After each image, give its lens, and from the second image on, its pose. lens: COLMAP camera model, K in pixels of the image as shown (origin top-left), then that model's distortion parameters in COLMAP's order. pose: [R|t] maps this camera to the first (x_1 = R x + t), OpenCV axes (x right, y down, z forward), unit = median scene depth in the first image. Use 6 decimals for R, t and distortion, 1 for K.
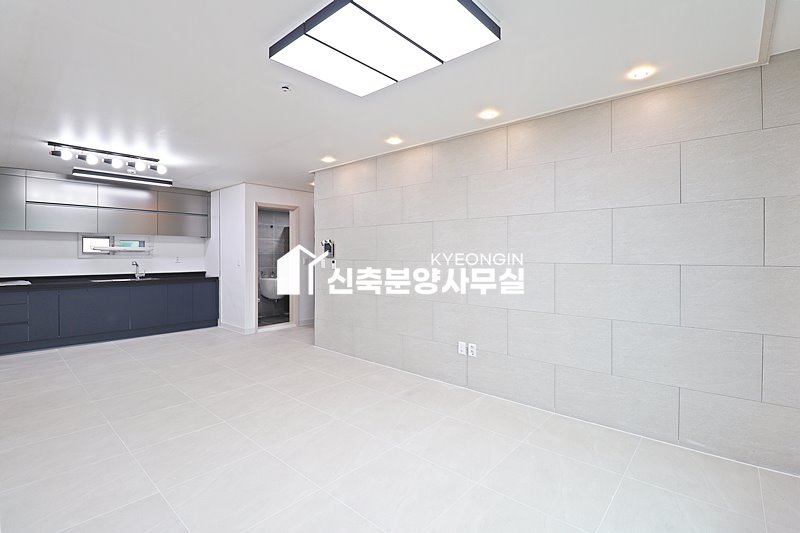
lens RADIAL K [[369.2, 0, 400.3], [0, 369.2, 258.6], [0, 0, 1]] dist [-0.022878, -0.000380]
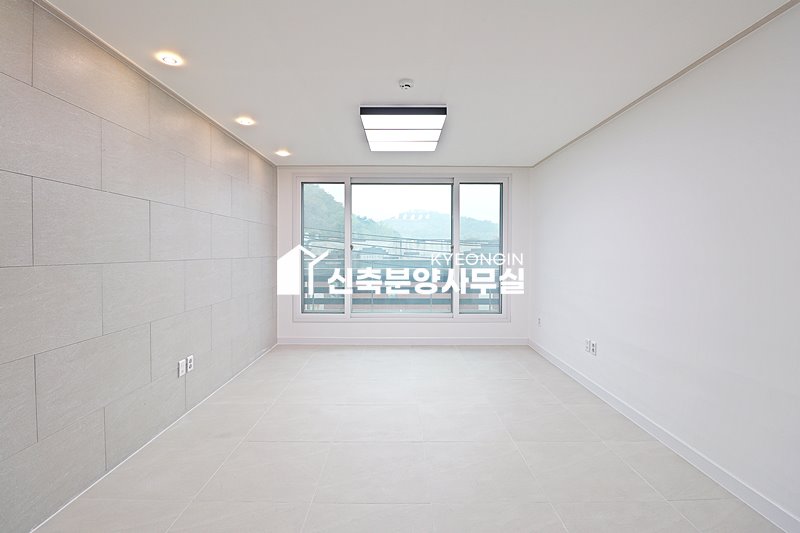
lens RADIAL K [[369.2, 0, 400.3], [0, 369.2, 258.6], [0, 0, 1]] dist [-0.022878, -0.000380]
pose [[-0.668966, -0.012372, 0.743190, -0.681784], [0.006898, 0.999715, 0.022851, -0.009820], [-0.743261, 0.020413, -0.668690, 1.079856]]
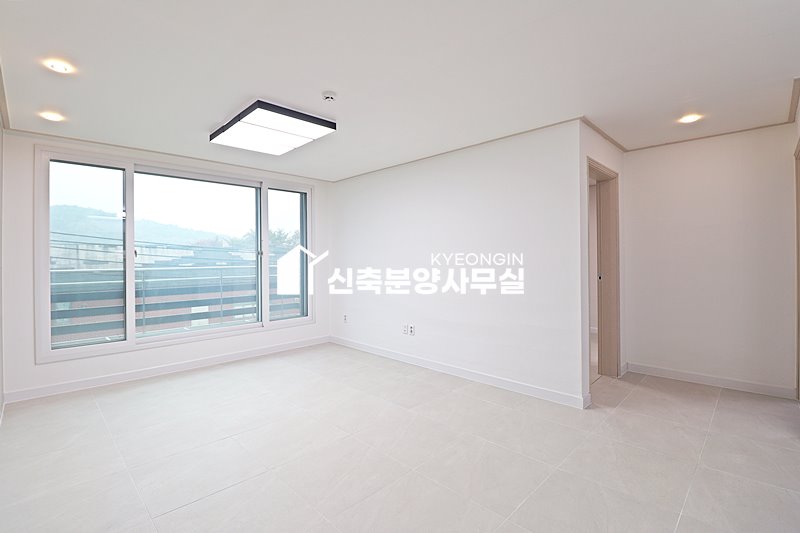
lens RADIAL K [[369.2, 0, 400.3], [0, 369.2, 258.6], [0, 0, 1]] dist [-0.022878, -0.000380]
pose [[-0.998310, 0.011411, 0.056982, -0.375551], [0.012022, 0.999874, 0.010401, -0.008378], [-0.056857, 0.011068, -0.998321, 1.301163]]
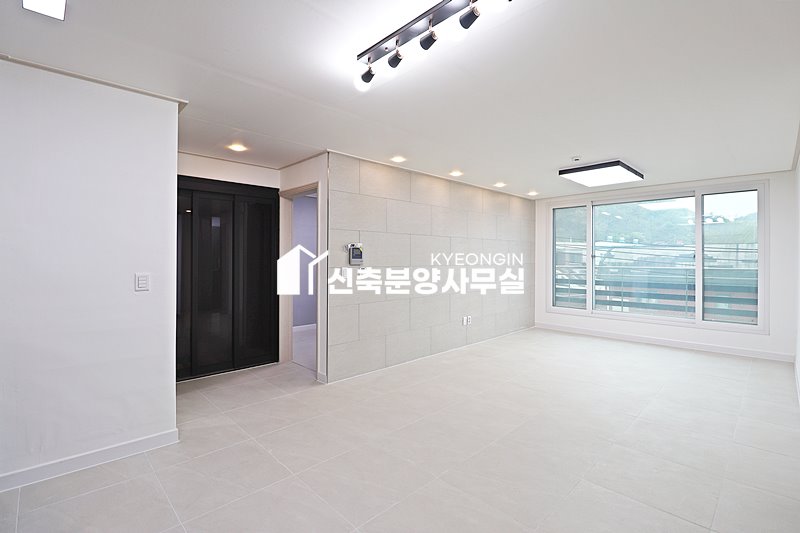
lens RADIAL K [[369.2, 0, 400.3], [0, 369.2, 258.6], [0, 0, 1]] dist [-0.022878, -0.000380]
pose [[0.073601, 0.000743, 0.997288, -1.286020], [0.007127, 0.999974, -0.001271, -0.018090], [-0.997262, 0.007201, 0.073594, 1.062053]]
